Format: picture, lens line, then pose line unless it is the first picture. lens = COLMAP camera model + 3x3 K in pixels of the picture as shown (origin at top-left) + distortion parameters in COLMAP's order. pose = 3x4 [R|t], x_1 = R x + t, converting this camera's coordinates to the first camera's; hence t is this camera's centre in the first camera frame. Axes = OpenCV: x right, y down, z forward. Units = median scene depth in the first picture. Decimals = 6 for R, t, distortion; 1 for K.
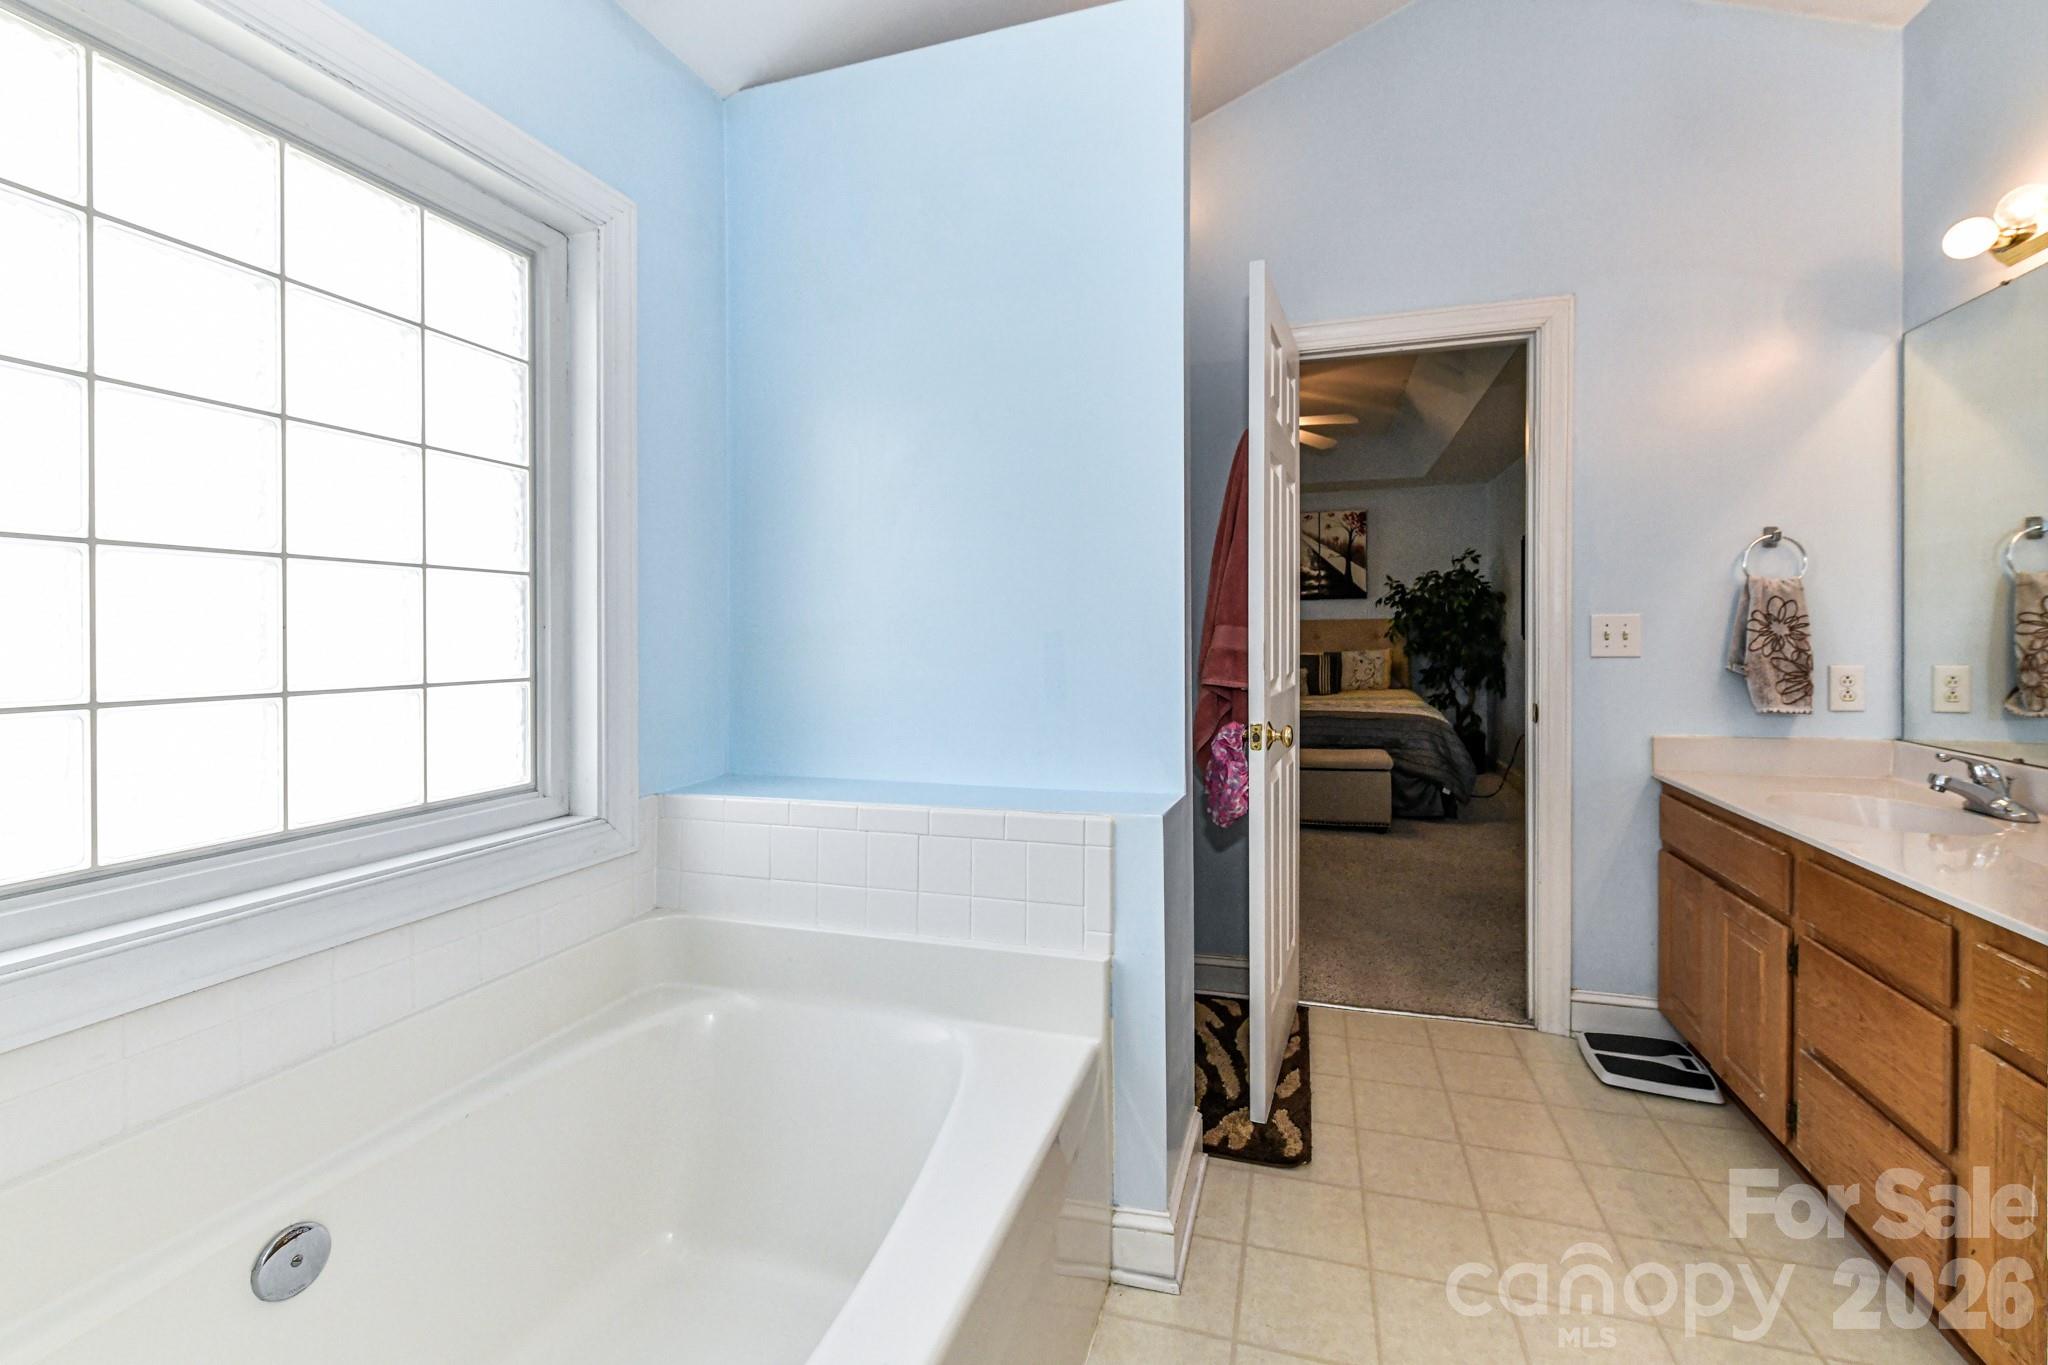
lens RADIAL K [[842.7, 0, 1069.1], [0, 842.7, 647.2], [0, 0, 1]] dist [0.024429, -0.000617]
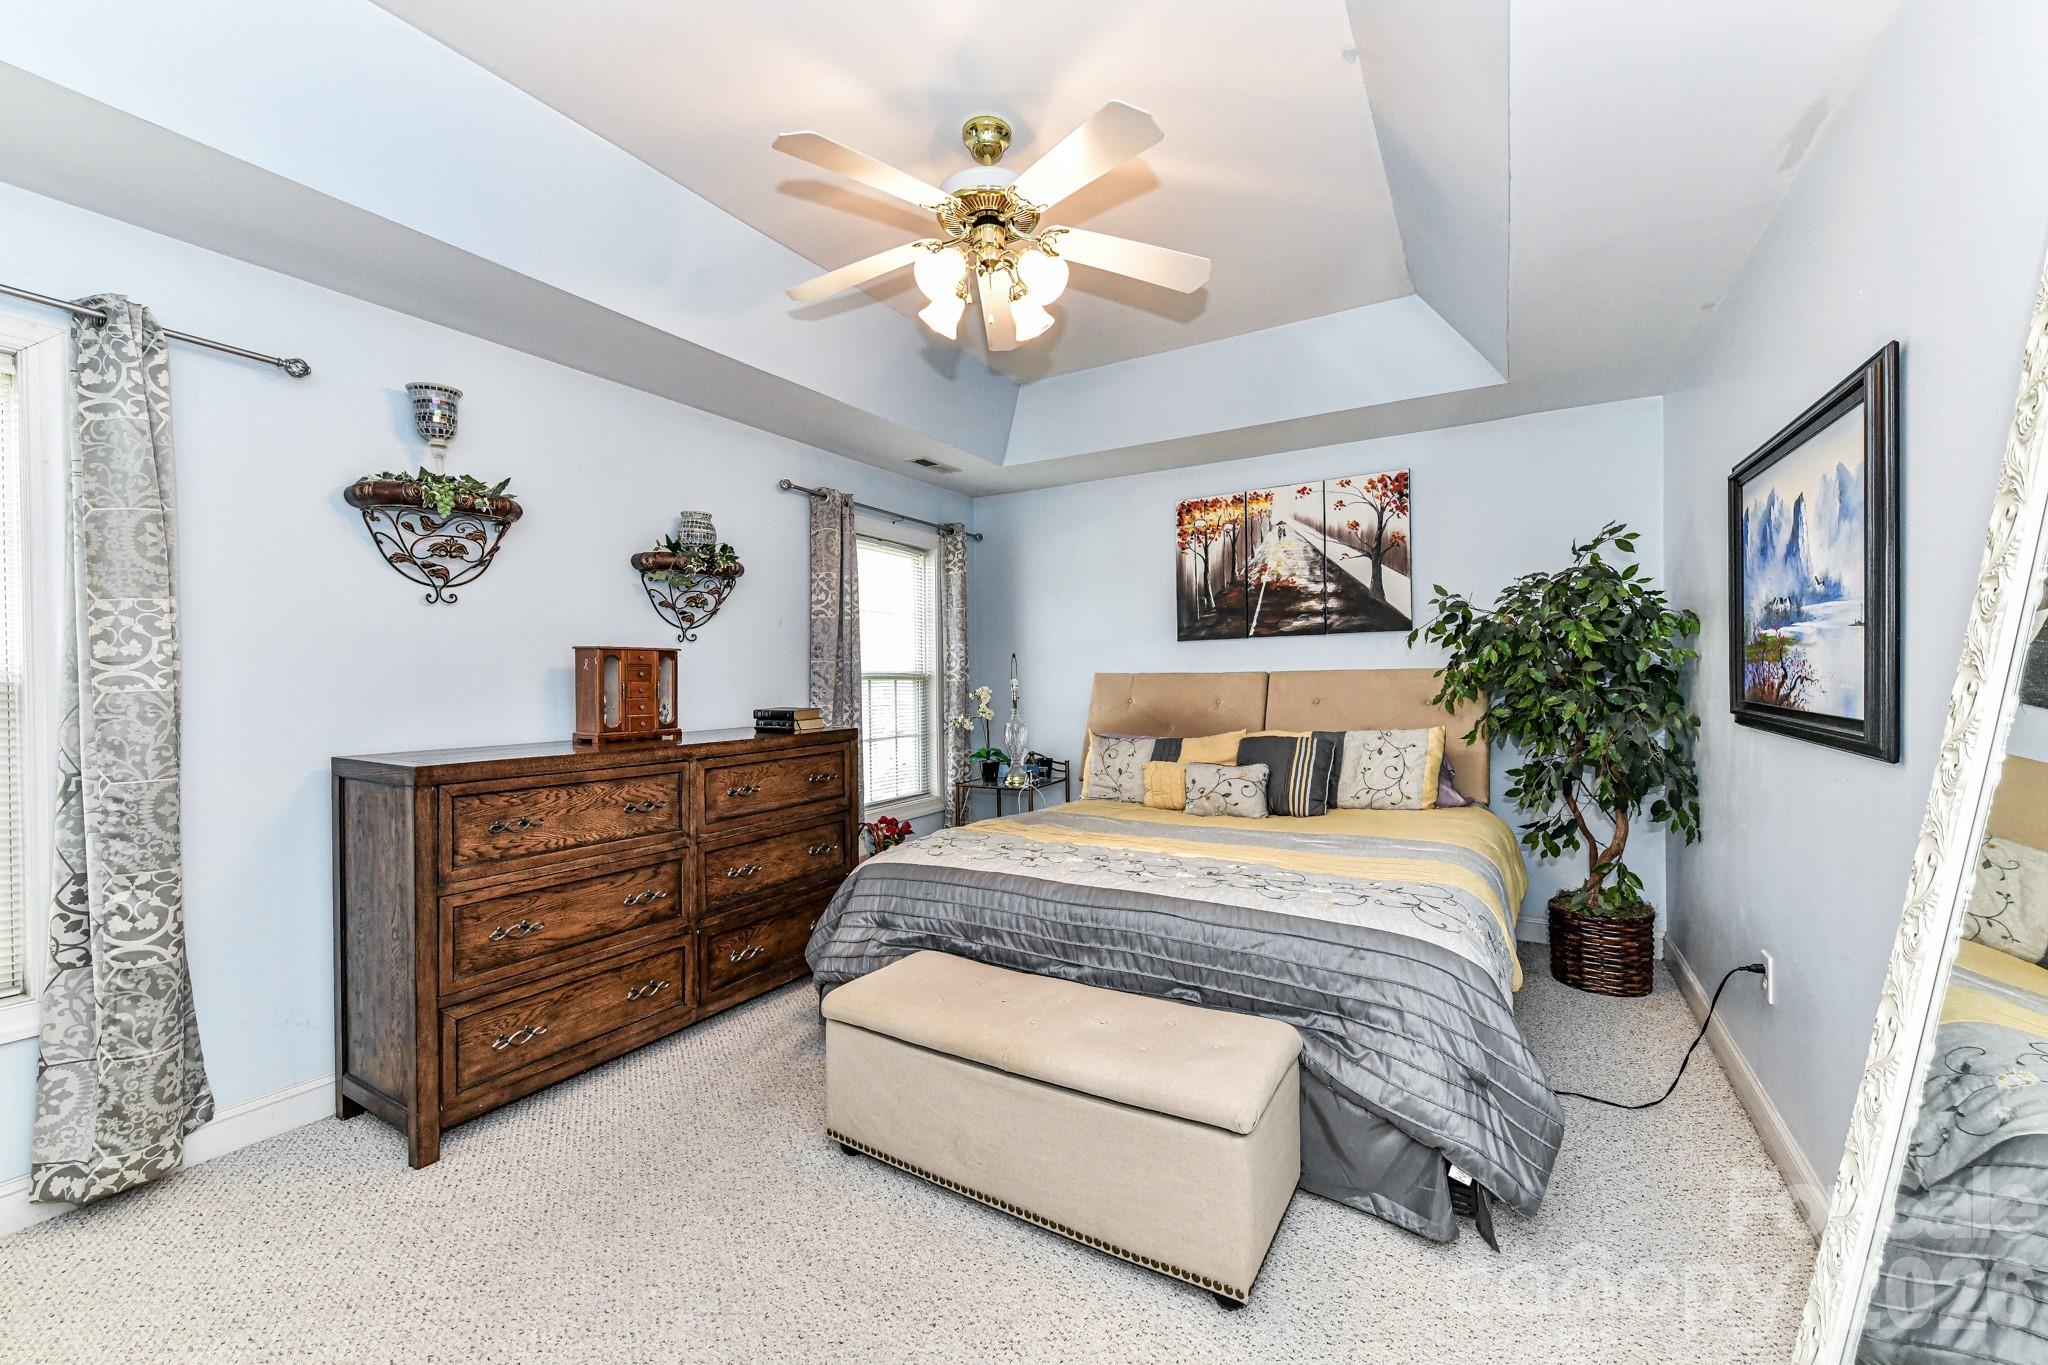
lens RADIAL K [[805.4, 0, 1025.7], [0, 805.4, 687.9], [0, 0, 1]] dist [0.002045, -0.000308]
pose [[0.966243, -0.003886, -0.257605, 0.315129], [0.004165, 0.999991, 0.000536, -0.028302], [0.257600, -0.001591, 0.966250, 0.555639]]
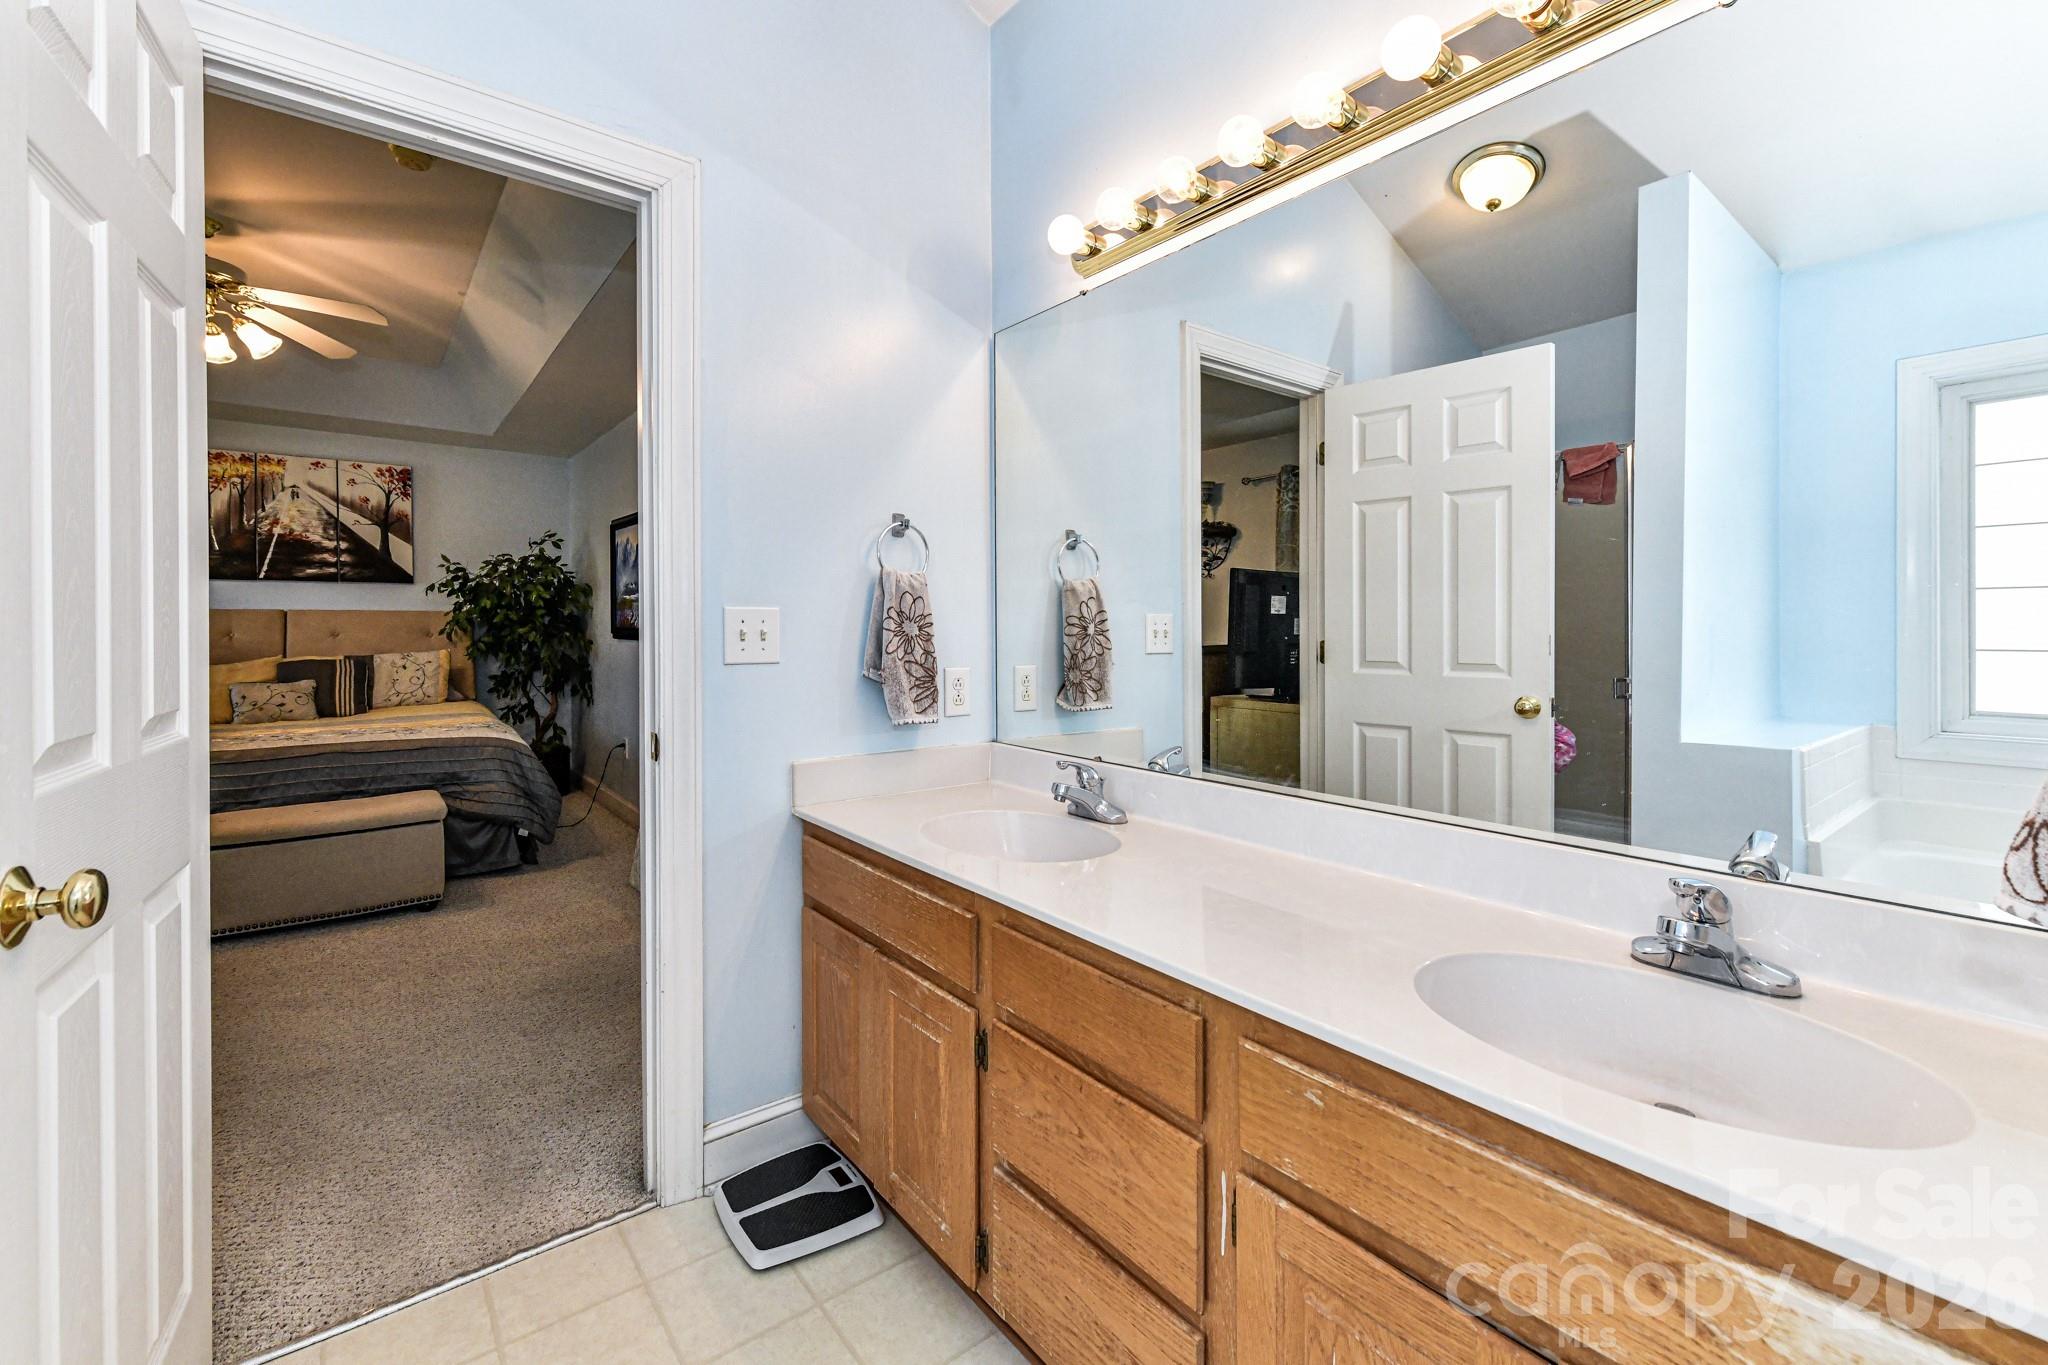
lens RADIAL K [[854.6, 0, 1018.4], [0, 854.6, 645.1], [0, 0, 1]] dist [-0.013146, -0.000341]
pose [[0.584829, -0.005018, 0.811141, 0.066273], [0.005161, 0.999984, 0.002465, -0.002154], [-0.811140, 0.002745, 0.584845, 0.146545]]
